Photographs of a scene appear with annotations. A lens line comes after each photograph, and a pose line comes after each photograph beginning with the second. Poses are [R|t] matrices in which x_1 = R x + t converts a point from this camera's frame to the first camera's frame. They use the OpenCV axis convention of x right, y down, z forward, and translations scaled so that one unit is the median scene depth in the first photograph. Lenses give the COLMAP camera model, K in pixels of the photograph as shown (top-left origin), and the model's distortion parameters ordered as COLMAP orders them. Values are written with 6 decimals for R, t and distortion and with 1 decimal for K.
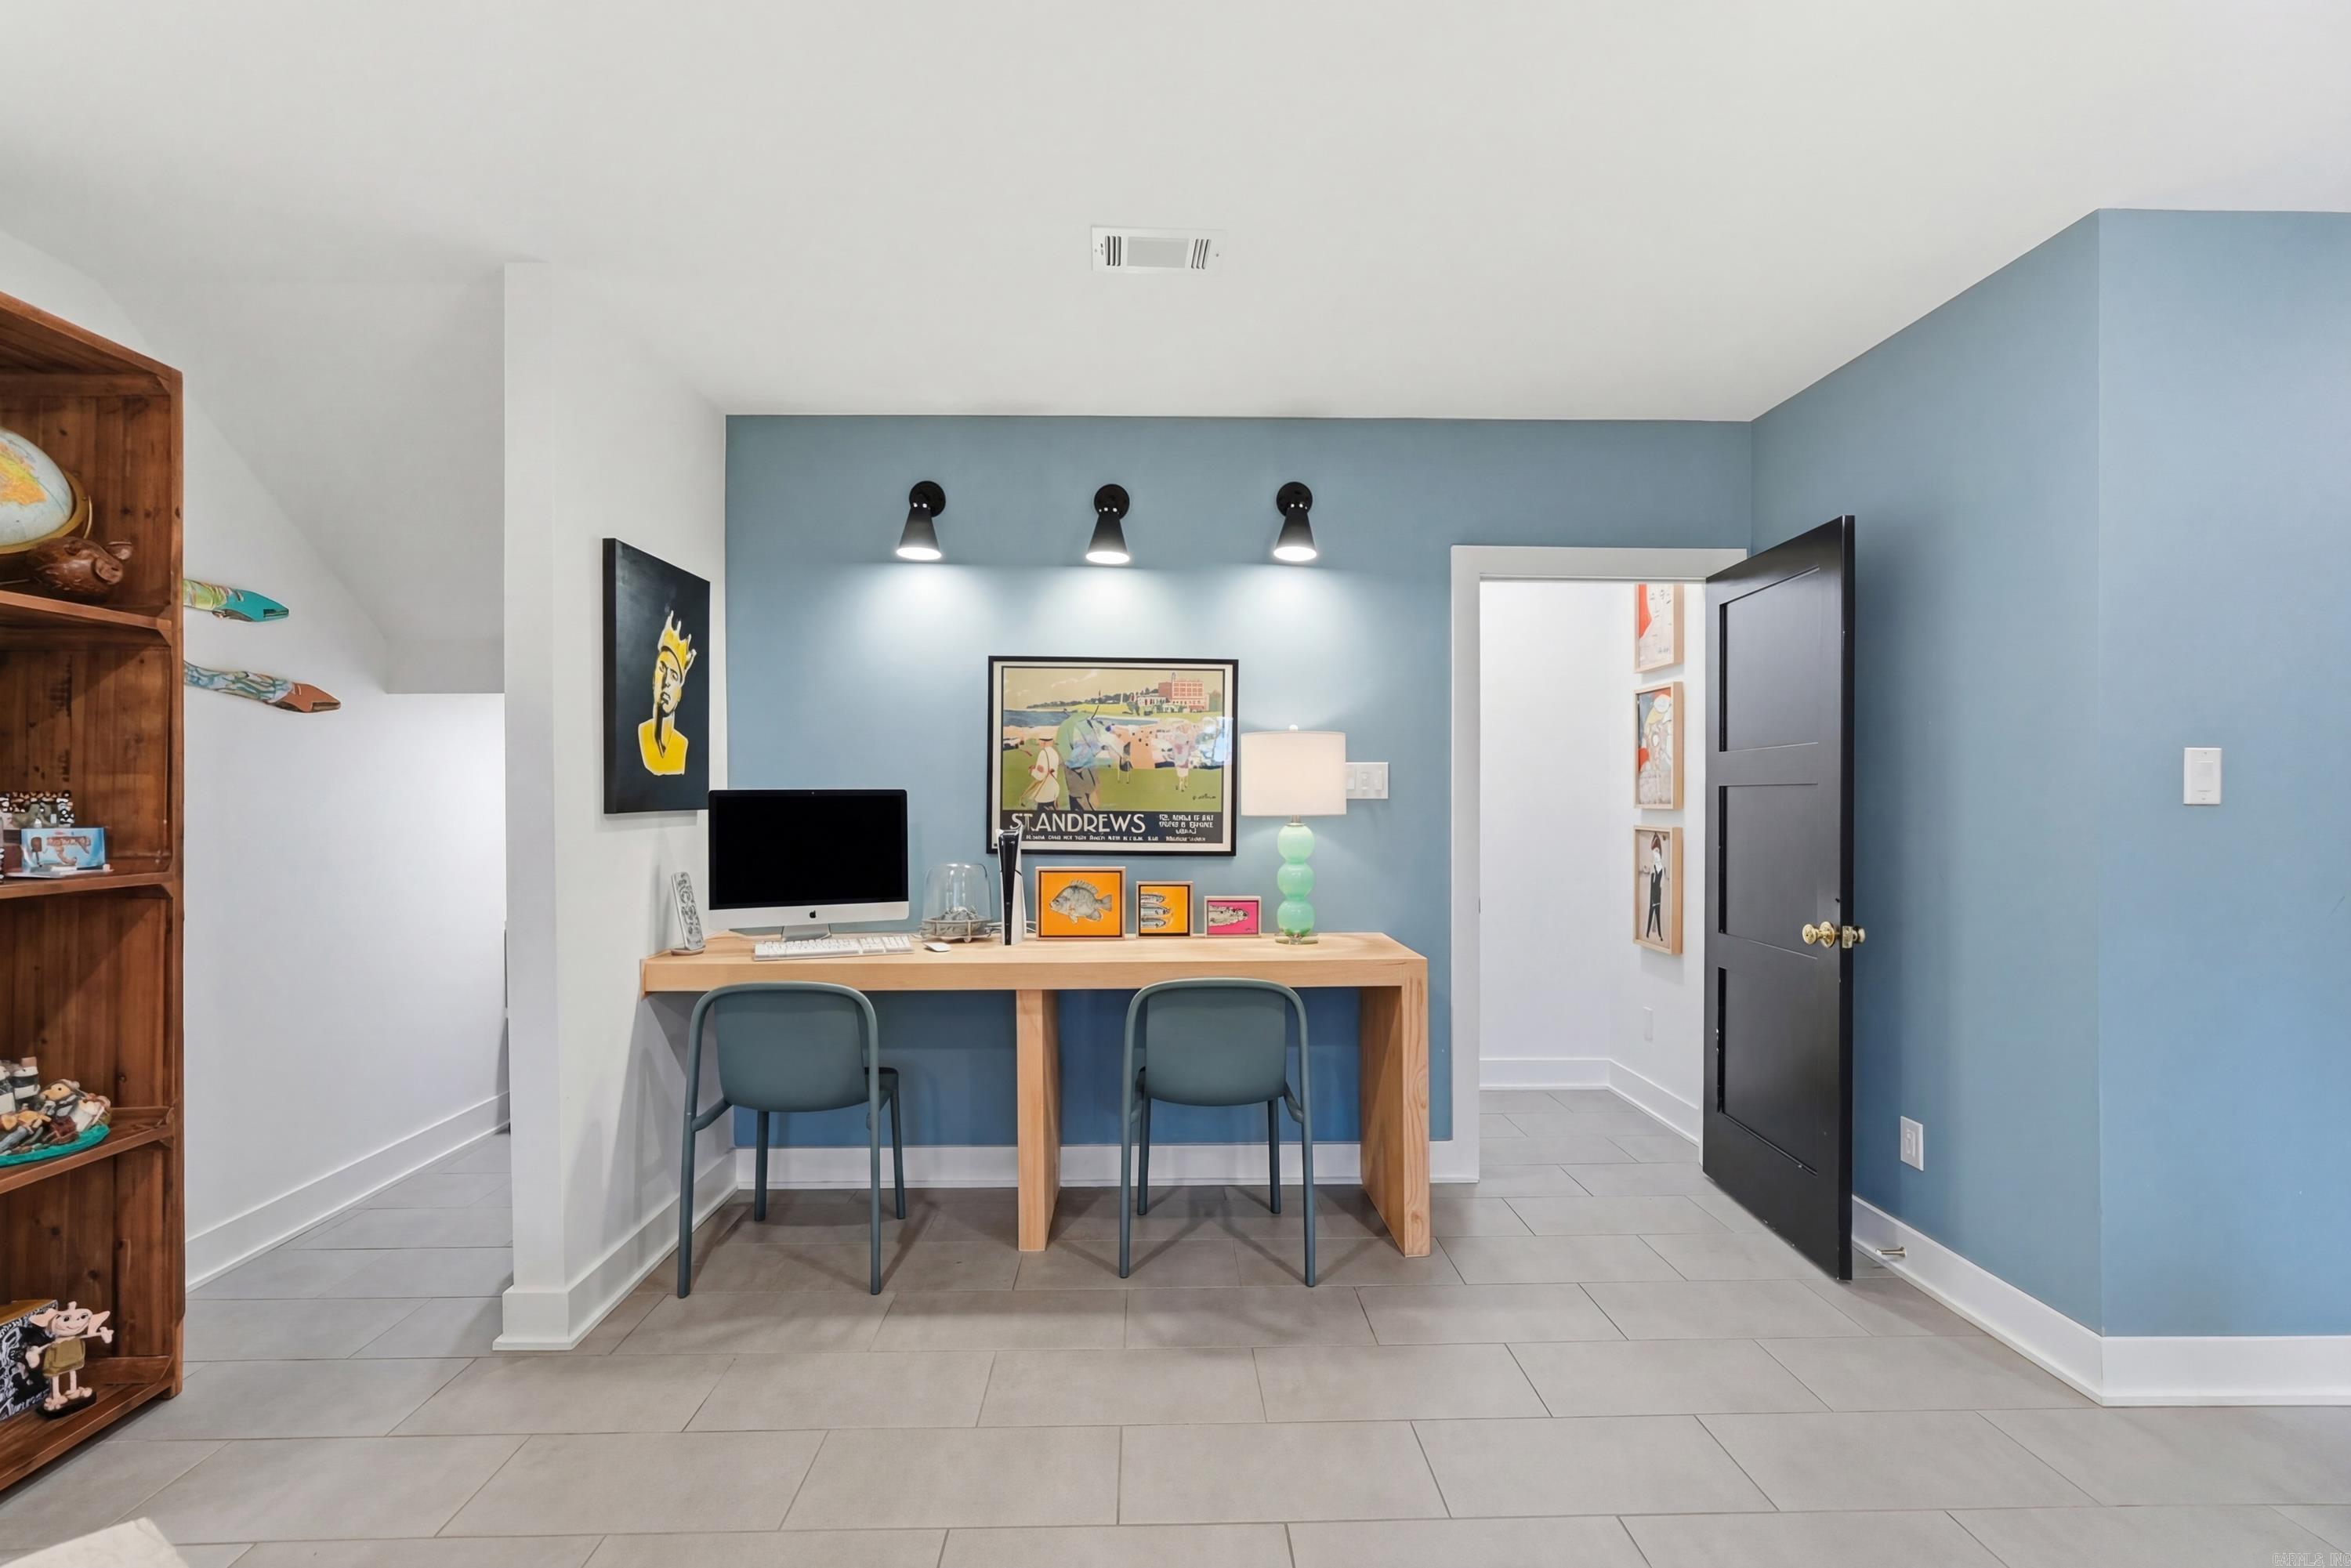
lens RADIAL K [[1052.9, 0, 1171.8], [0, 1052.9, 787.3], [0, 0, 1]] dist [-0.012369, 0.006761]
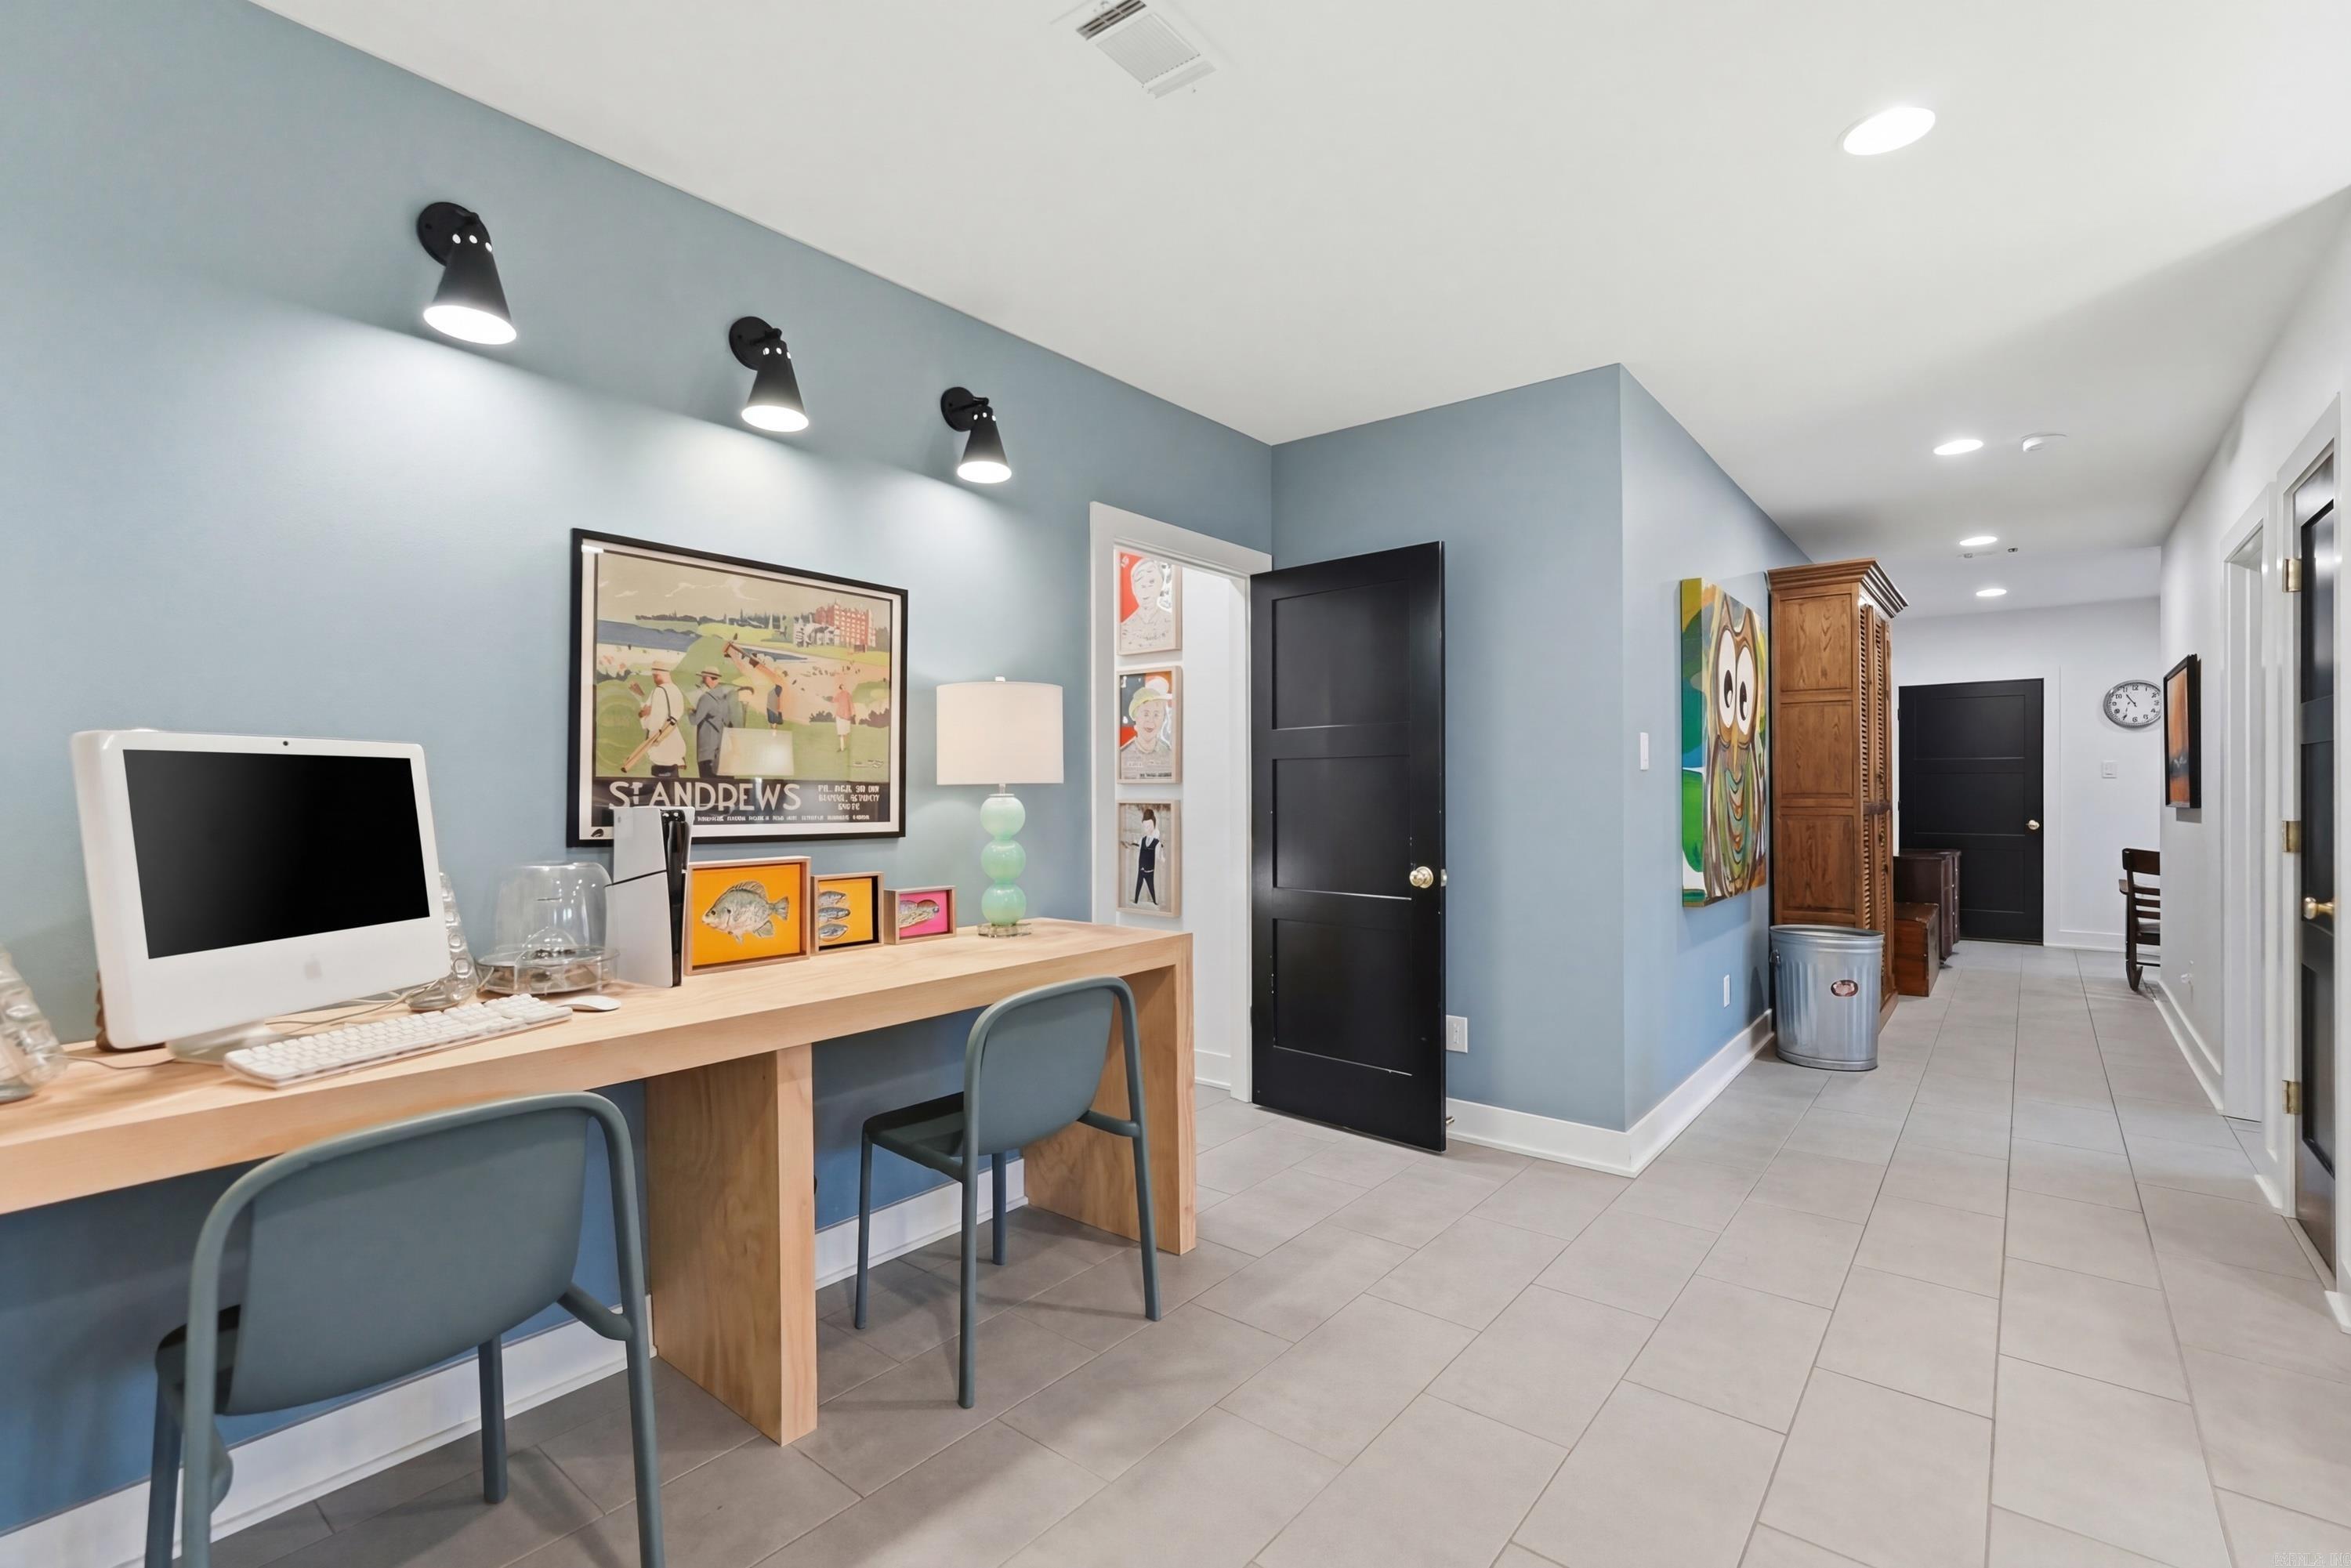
lens RADIAL K [[1052.9, 0, 1172.5], [0, 1052.9, 778.9], [0, 0, 1]] dist [-0.012369, 0.006761]
pose [[0.656037, 0.003607, 0.754720, -0.406089], [-0.001989, 0.999993, -0.003050, 0.023654], [-0.754726, 0.000500, 0.656040, 0.329081]]
